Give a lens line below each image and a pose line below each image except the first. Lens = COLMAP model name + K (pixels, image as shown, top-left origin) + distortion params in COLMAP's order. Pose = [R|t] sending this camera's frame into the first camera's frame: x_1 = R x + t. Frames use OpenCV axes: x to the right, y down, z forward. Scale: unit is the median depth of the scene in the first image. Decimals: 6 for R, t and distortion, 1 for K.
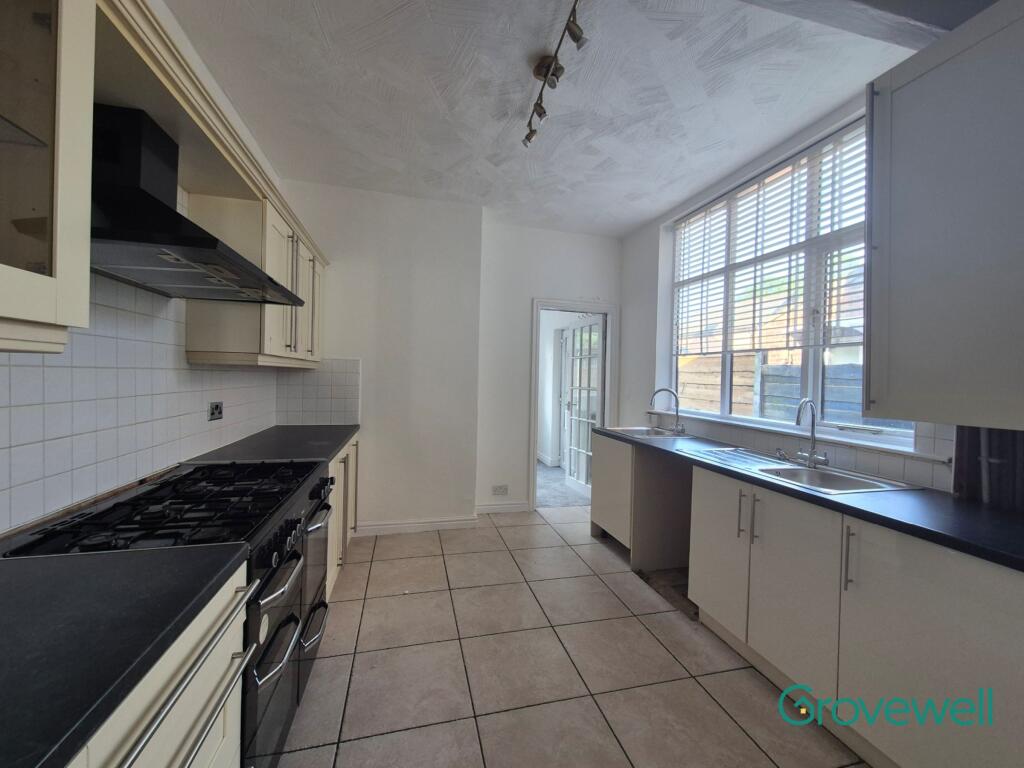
lens RADIAL K [[423.2, 0, 516.2], [0, 423.2, 385.1], [0, 0, 1]] dist [-0.002364, 0.000007]
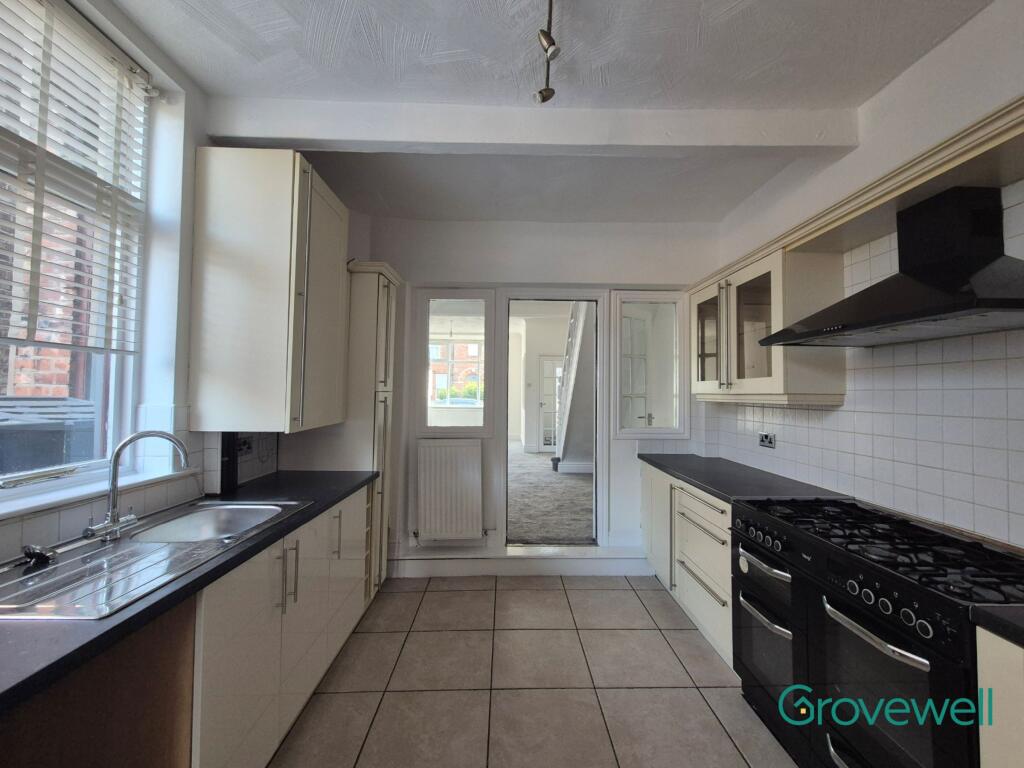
lens RADIAL K [[423.2, 0, 516.2], [0, 423.2, 385.1], [0, 0, 1]] dist [-0.002364, 0.000007]
pose [[-0.973256, -0.025562, 0.228296, -0.156067], [-0.031347, 0.999272, -0.021748, -0.039593], [-0.227574, -0.028323, -0.973349, 1.658704]]
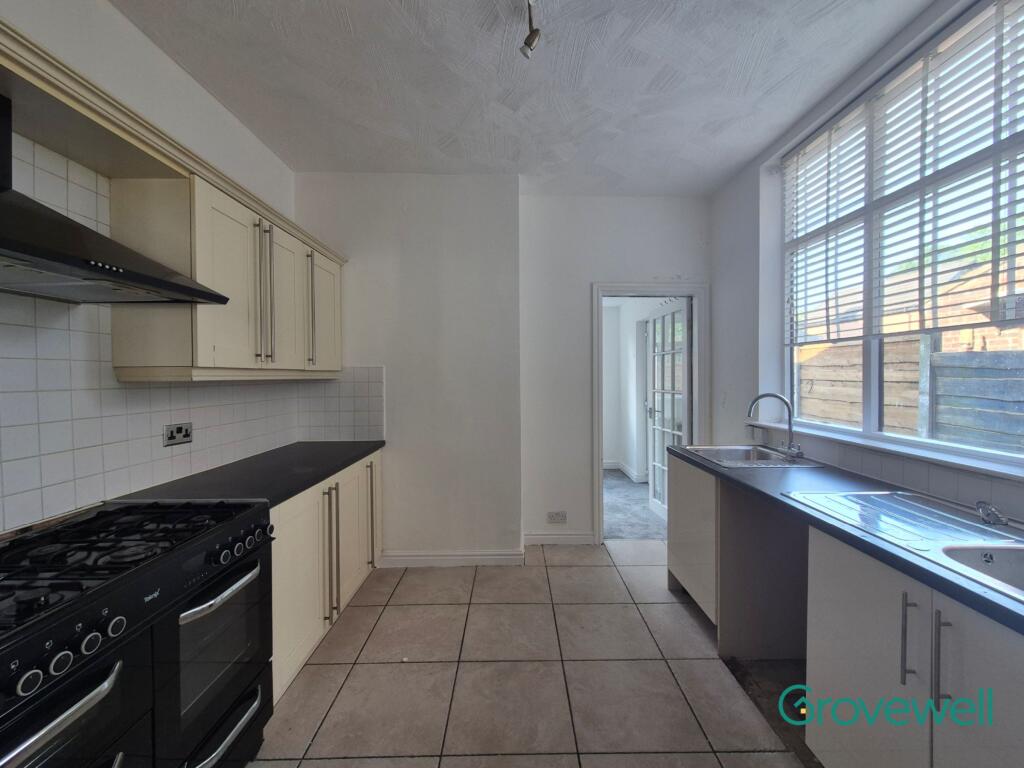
lens RADIAL K [[423.2, 0, 516.2], [0, 423.2, 385.1], [0, 0, 1]] dist [-0.002364, 0.000007]
pose [[0.969884, -0.023958, -0.242388, 0.113181], [0.023985, 0.999708, -0.002840, -0.013423], [0.242385, -0.003059, 0.970175, 0.218155]]
